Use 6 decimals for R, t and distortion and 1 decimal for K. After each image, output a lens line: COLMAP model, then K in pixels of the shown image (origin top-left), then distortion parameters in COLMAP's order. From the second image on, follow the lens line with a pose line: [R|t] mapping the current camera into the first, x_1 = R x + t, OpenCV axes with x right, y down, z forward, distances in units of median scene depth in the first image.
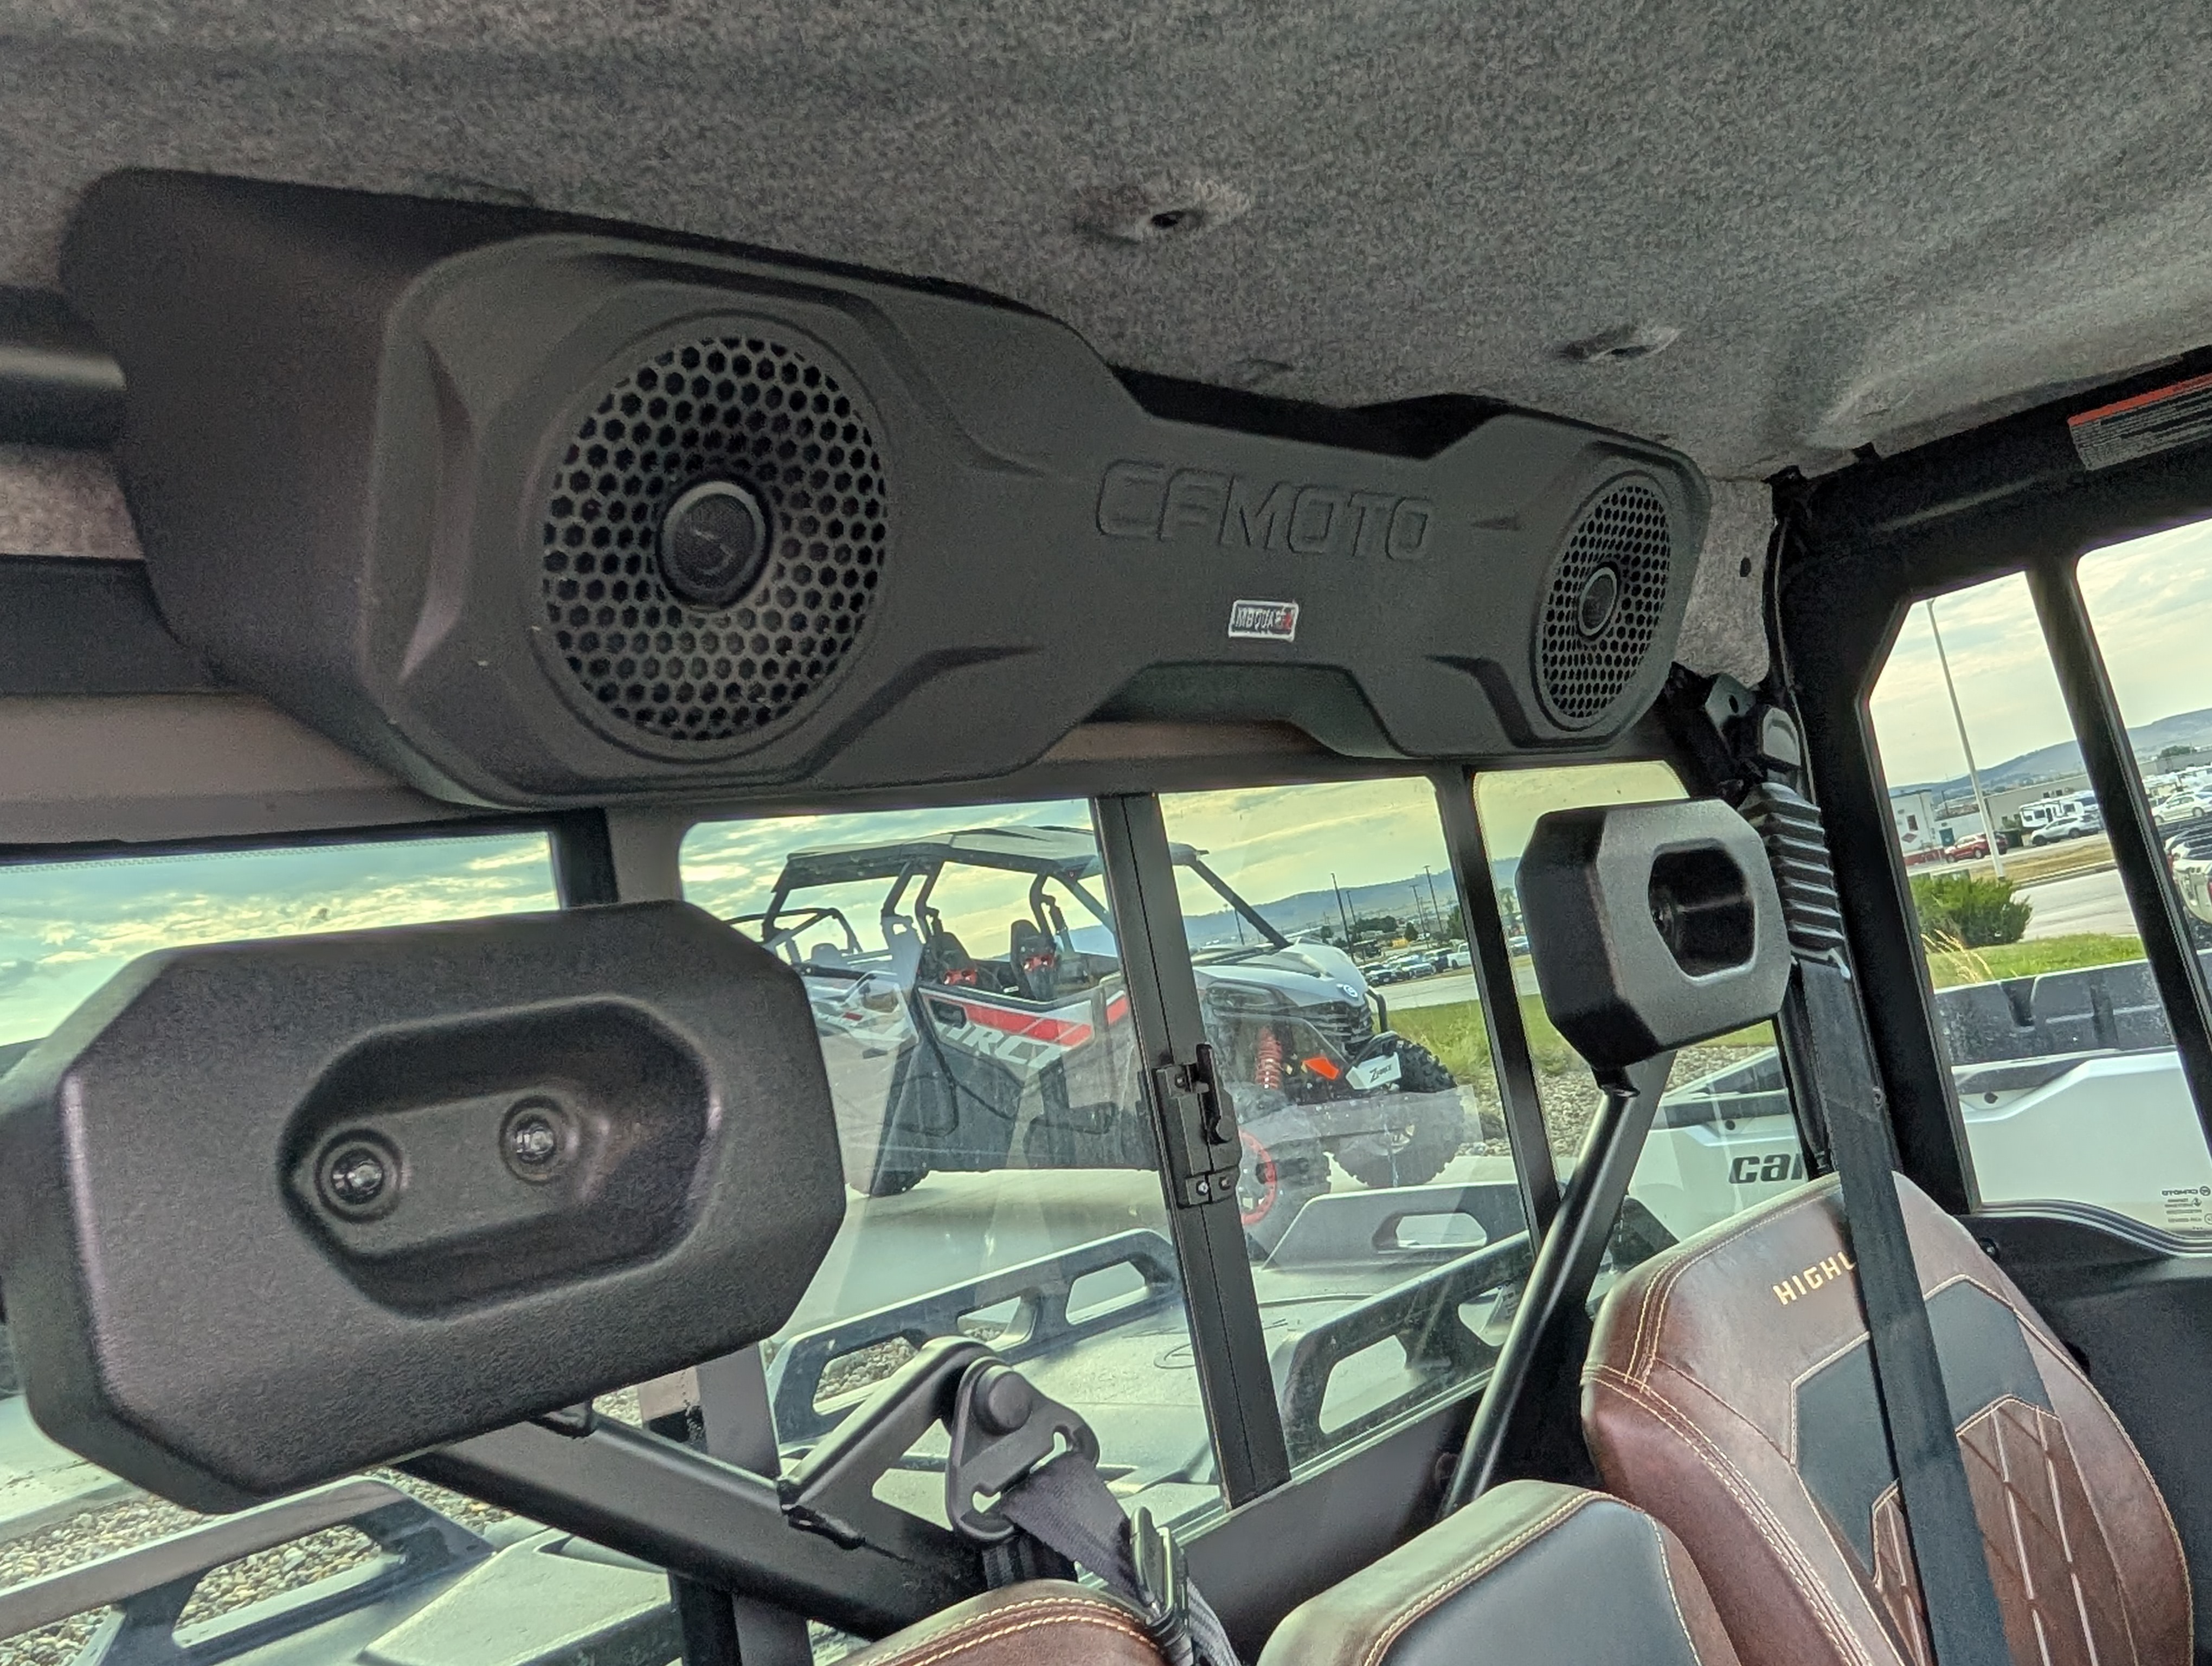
lens RADIAL K [[1865.6, 0, 1106.0], [0, 1865.6, 833.0], [0, 0, 1]] dist [0.004804, -0.002049]
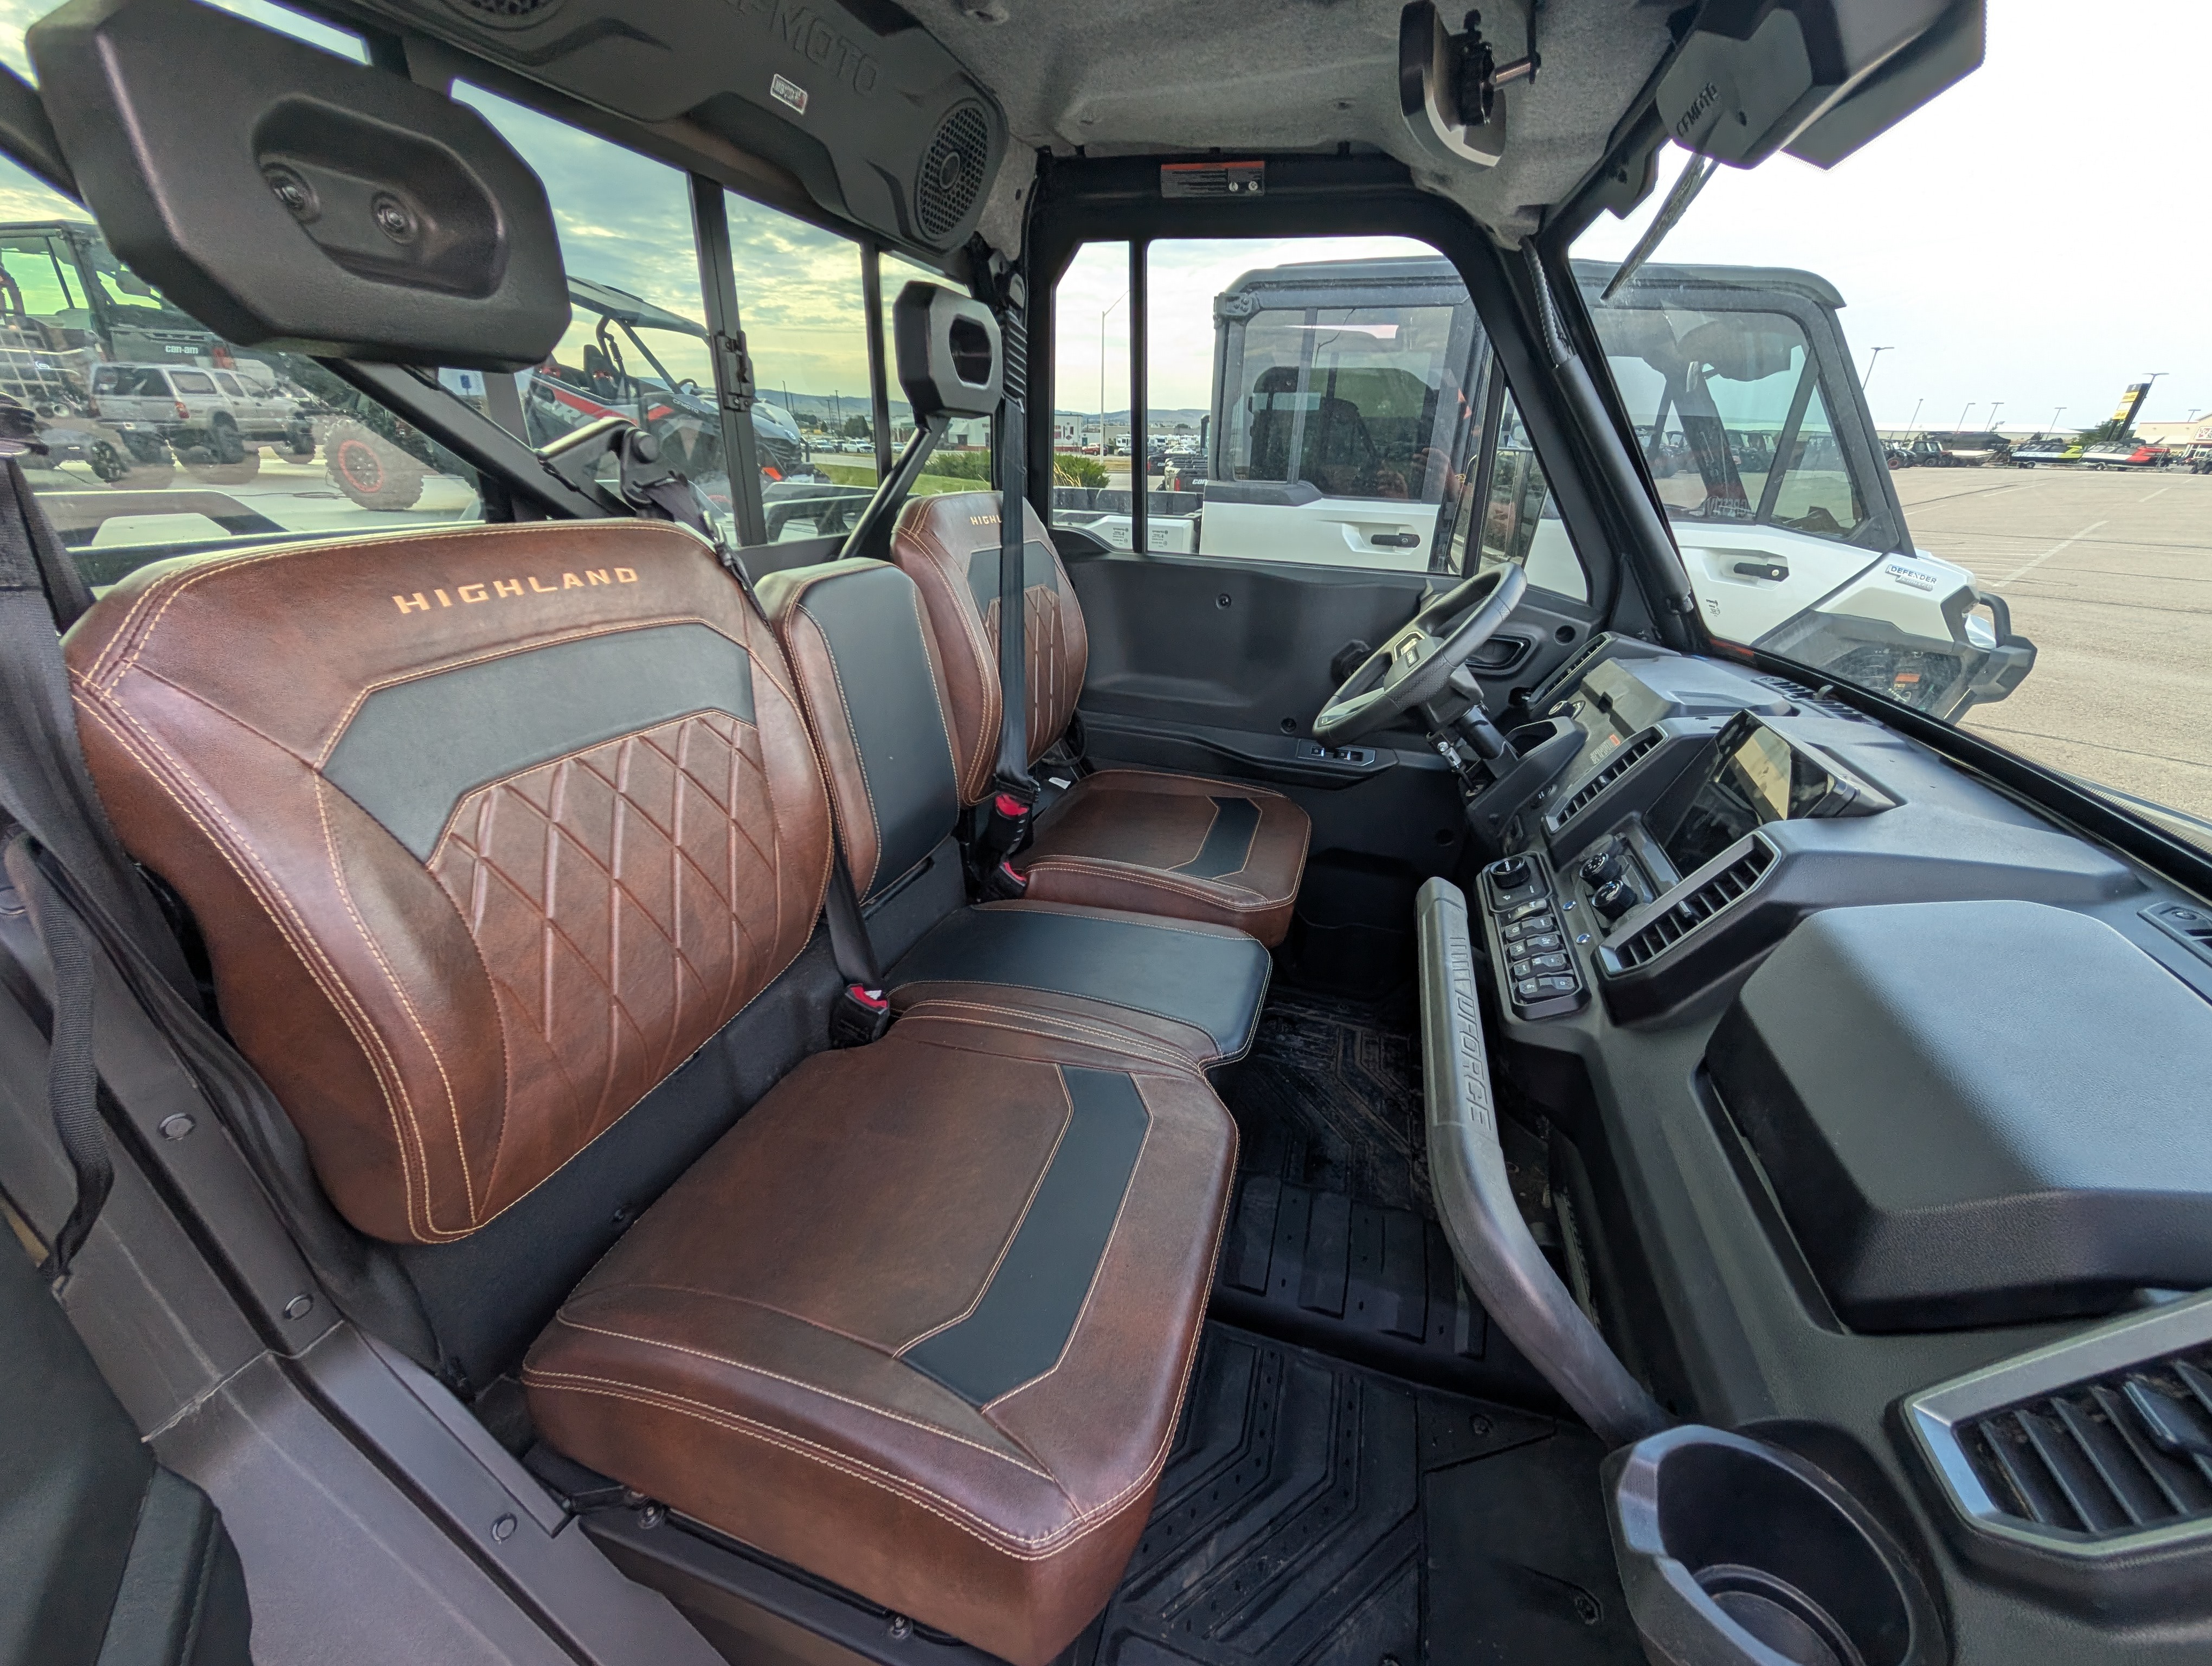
lens RADIAL K [[832.1, 0, 1106.0], [0, 832.1, 833.0], [0, 0, 1]] dist [-0.001201, -0.000261]
pose [[0.873098, 0.011846, 0.487402, -0.031758], [-0.247225, 0.872401, 0.421659, 0.084959], [-0.420215, -0.488647, 0.764620, -0.157887]]
